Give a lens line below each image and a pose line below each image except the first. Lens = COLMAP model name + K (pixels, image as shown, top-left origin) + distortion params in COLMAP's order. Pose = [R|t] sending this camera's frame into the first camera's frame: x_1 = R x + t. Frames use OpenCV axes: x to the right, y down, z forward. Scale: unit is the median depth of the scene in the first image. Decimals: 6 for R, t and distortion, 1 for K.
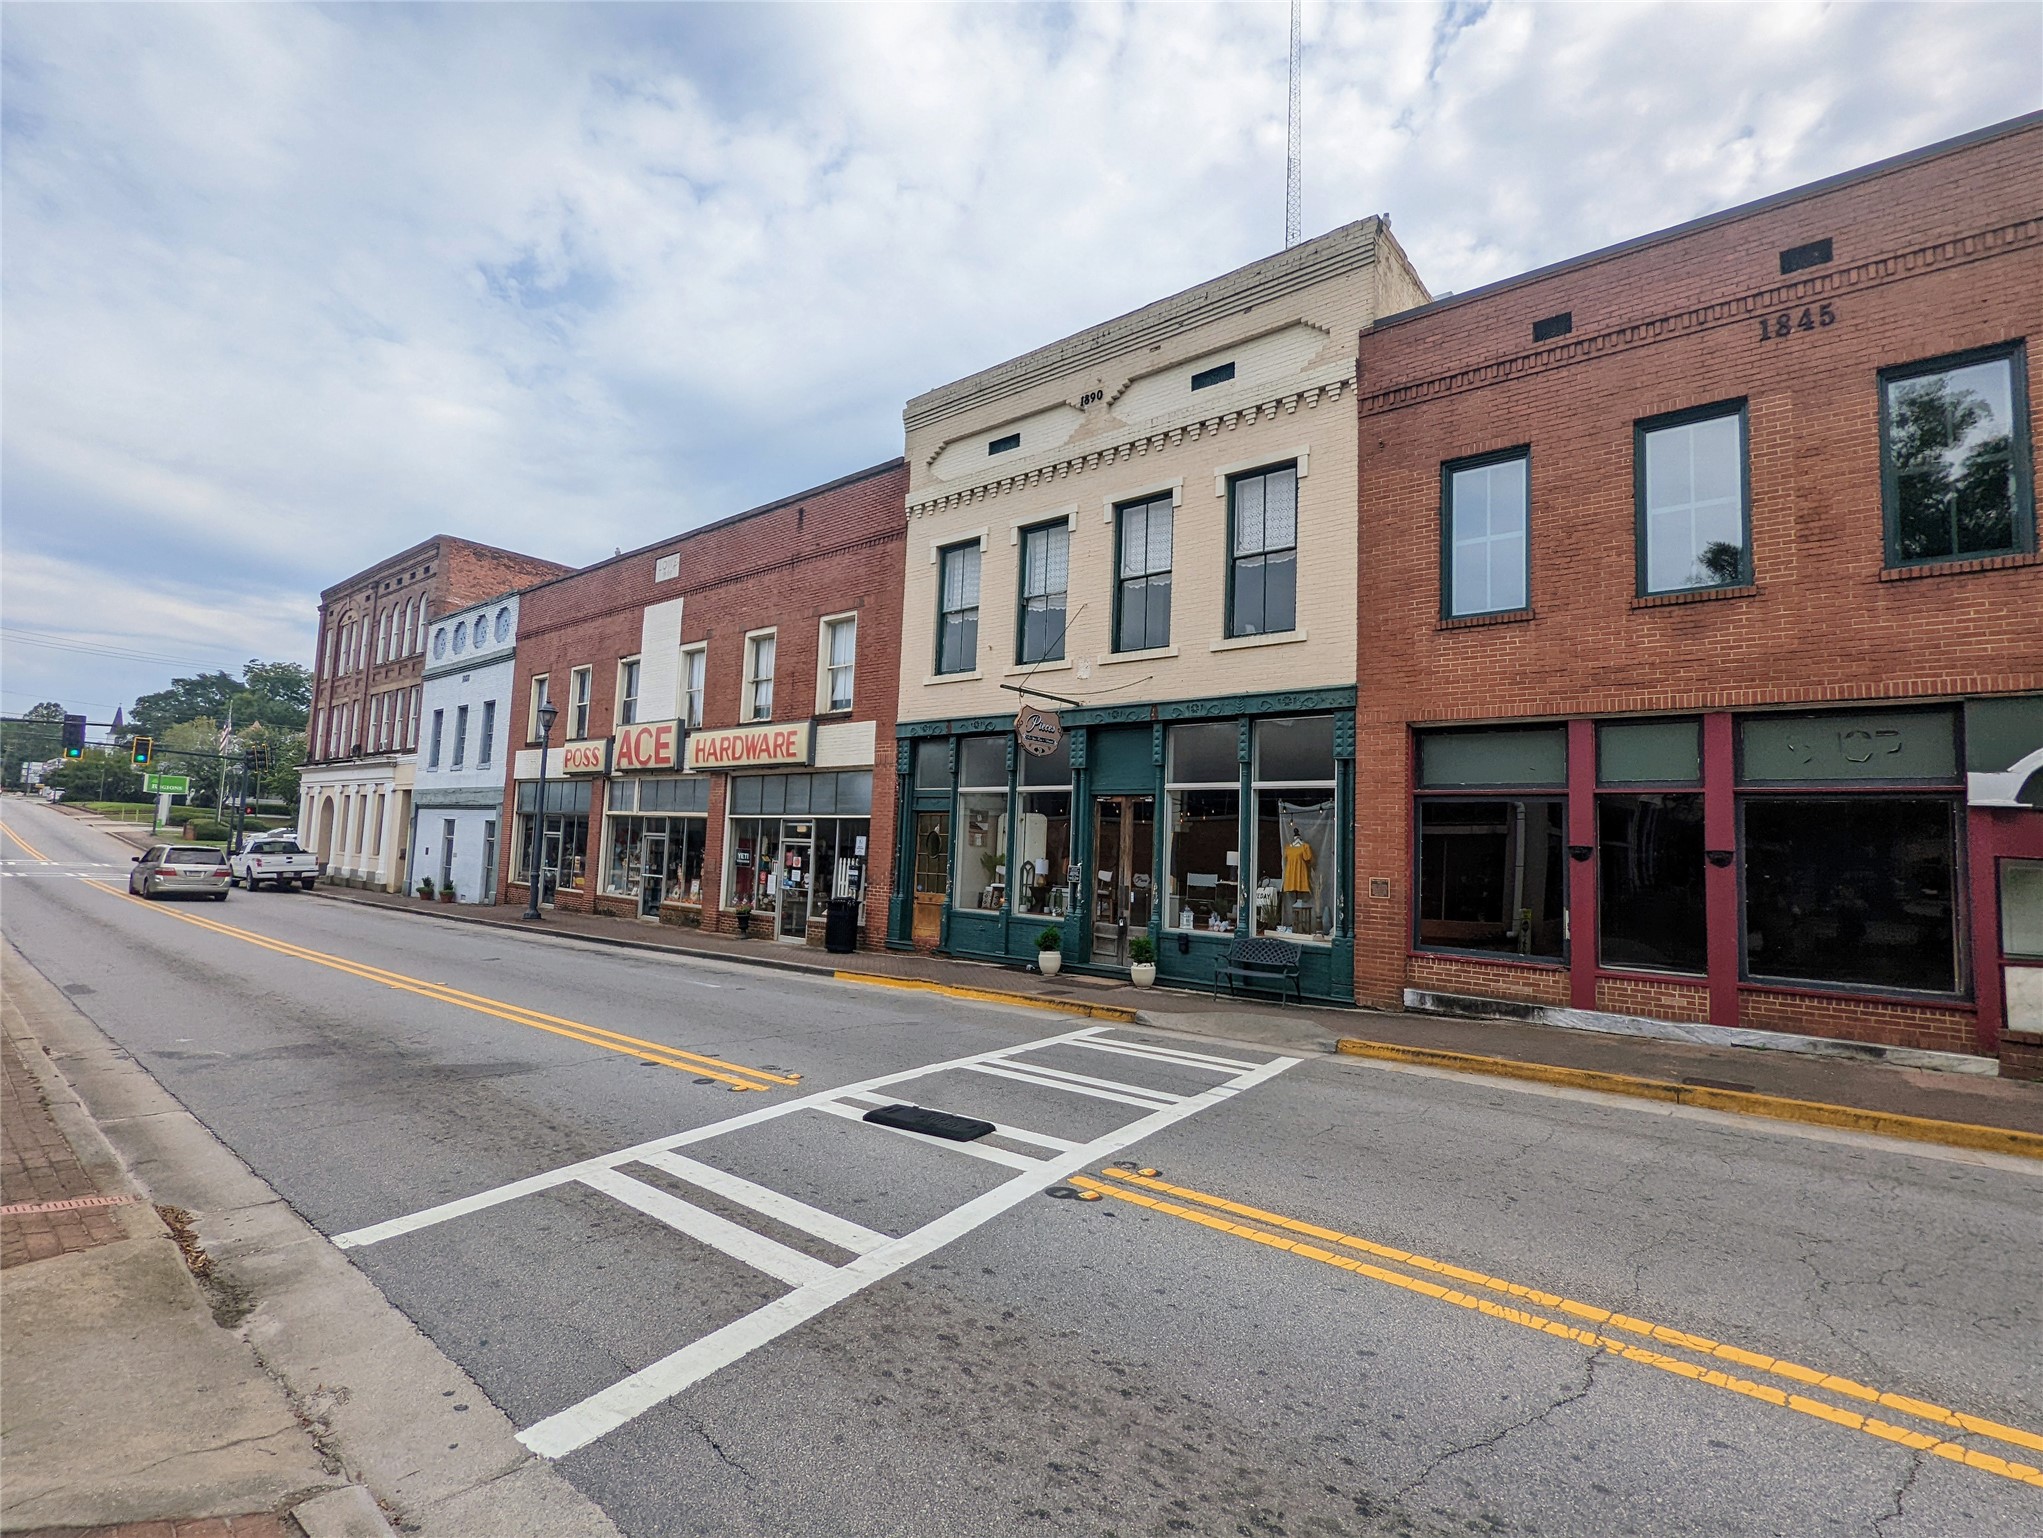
lens RADIAL K [[956.0, 0, 1023.0], [0, 956.0, 765.8], [0, 0, 1]] dist [-0.004890, -0.001516]
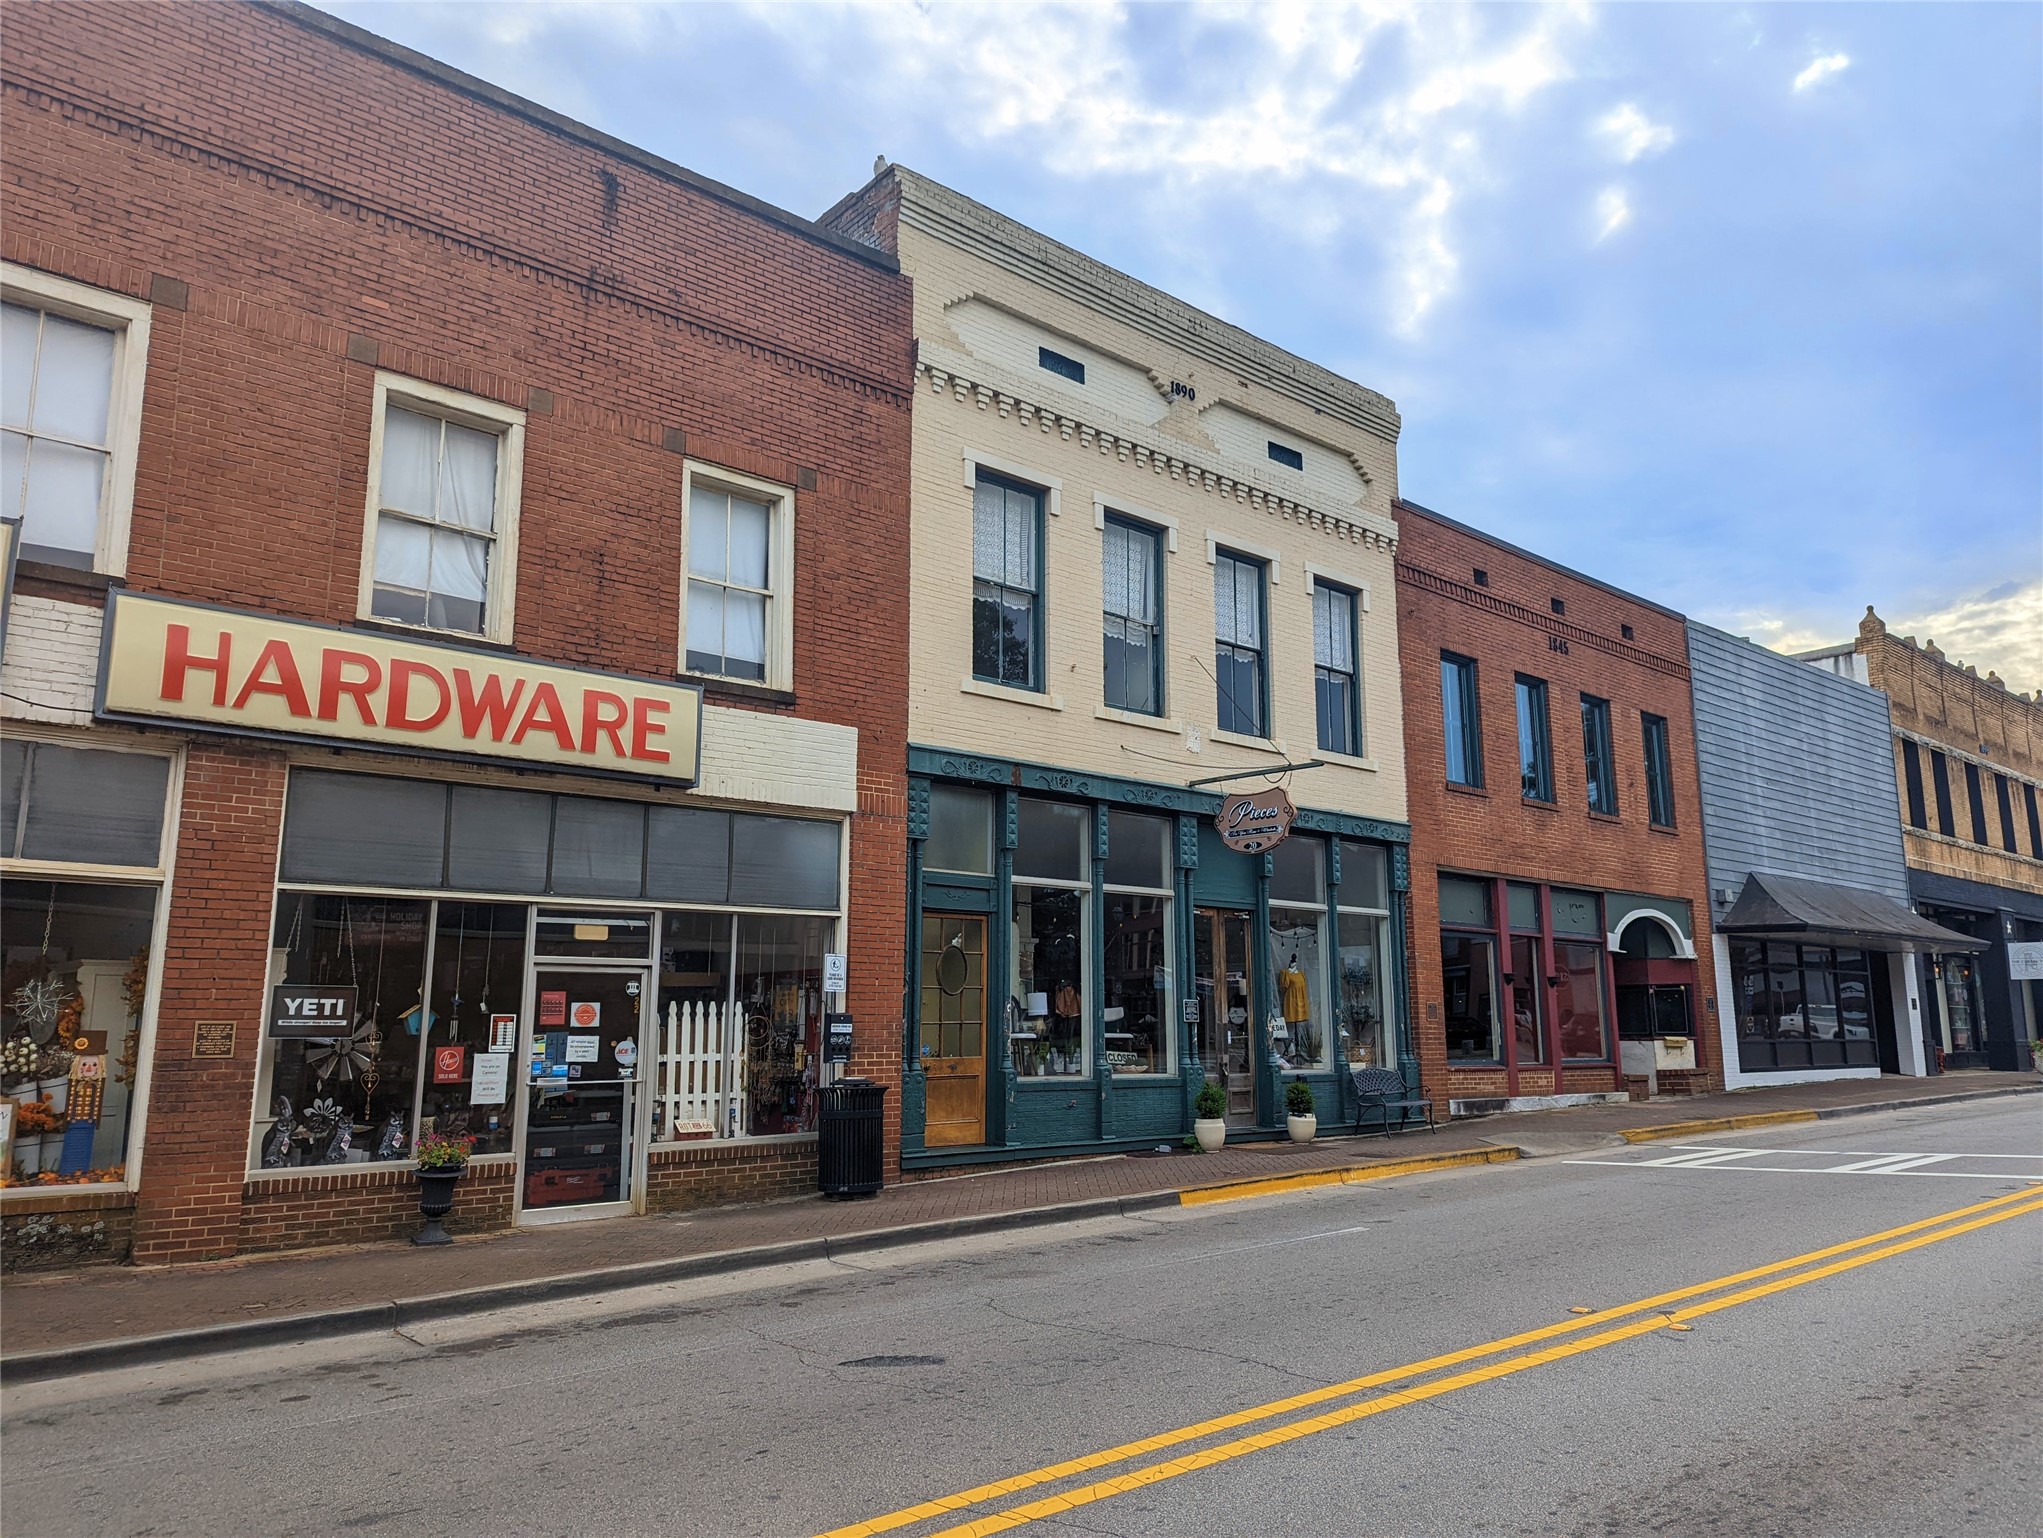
lens RADIAL K [[1412.8, 0, 1014.9], [0, 1412.8, 762.5], [0, 0, 1]] dist [0.056731, -0.043656]
pose [[0.162268, 0.142033, 0.976471, -1.155888], [-0.083613, 0.988006, -0.129817, 0.082505], [-0.983198, -0.060581, 0.172198, 1.028905]]
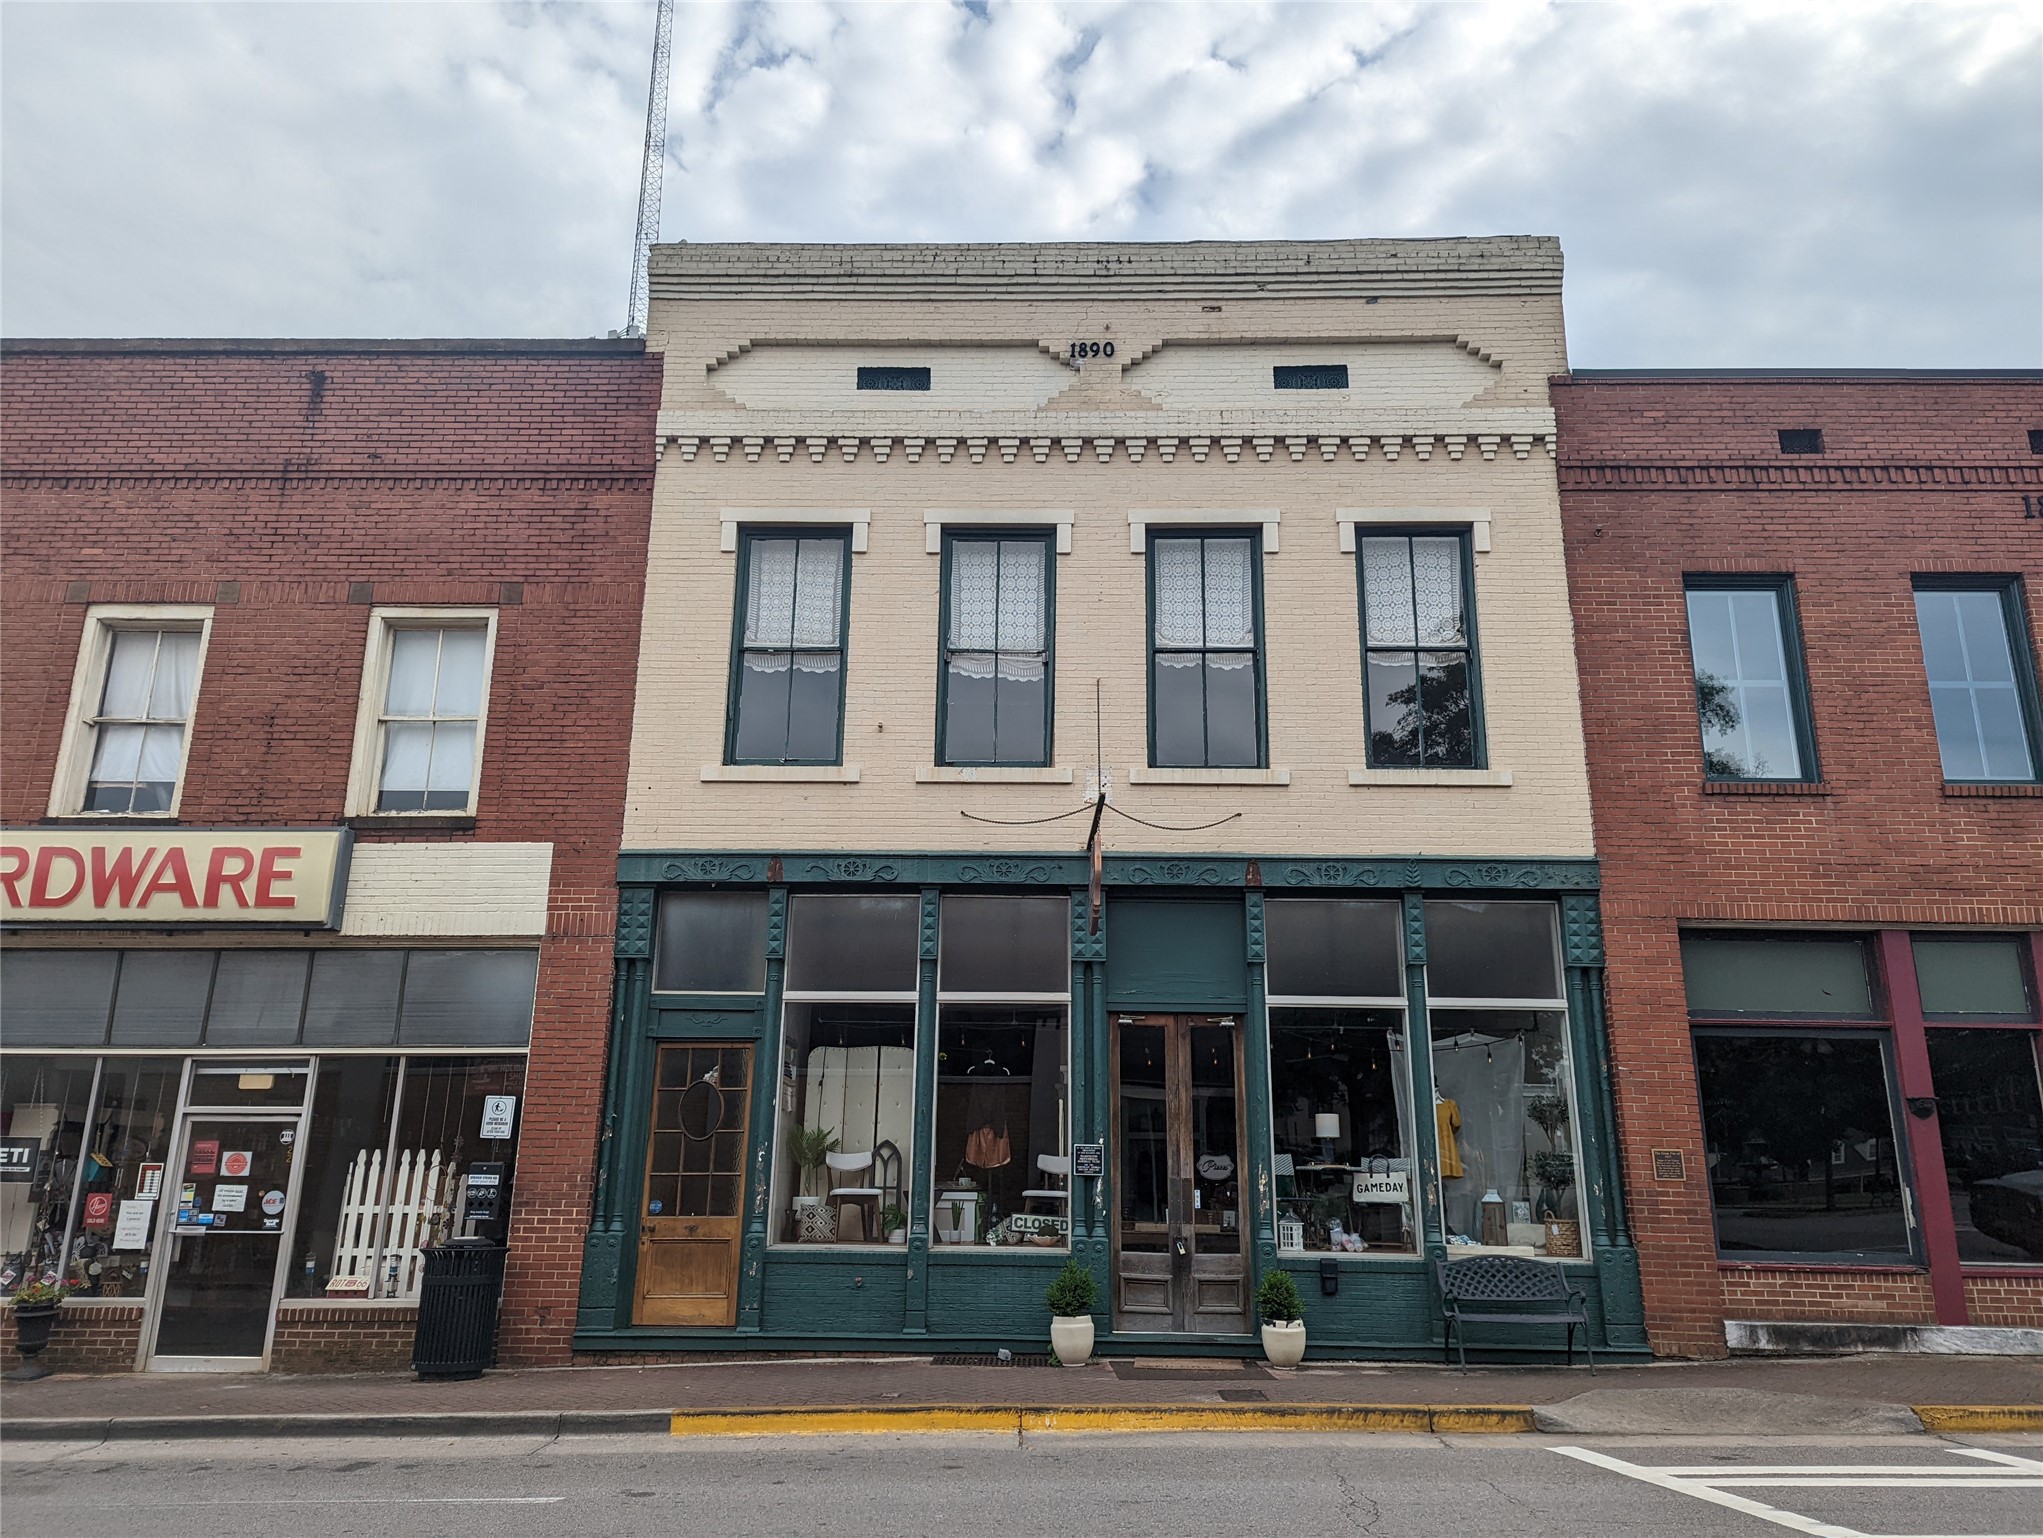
lens RADIAL K [[1412.8, 0, 1025.7], [0, 1412.8, 764.2], [0, 0, 1]] dist [0.056731, -0.043656]
pose [[0.779652, 0.140886, 0.610159, -0.531798], [-0.037181, 0.983059, -0.179479, 0.041733], [-0.625108, 0.117245, 0.771682, 0.405637]]
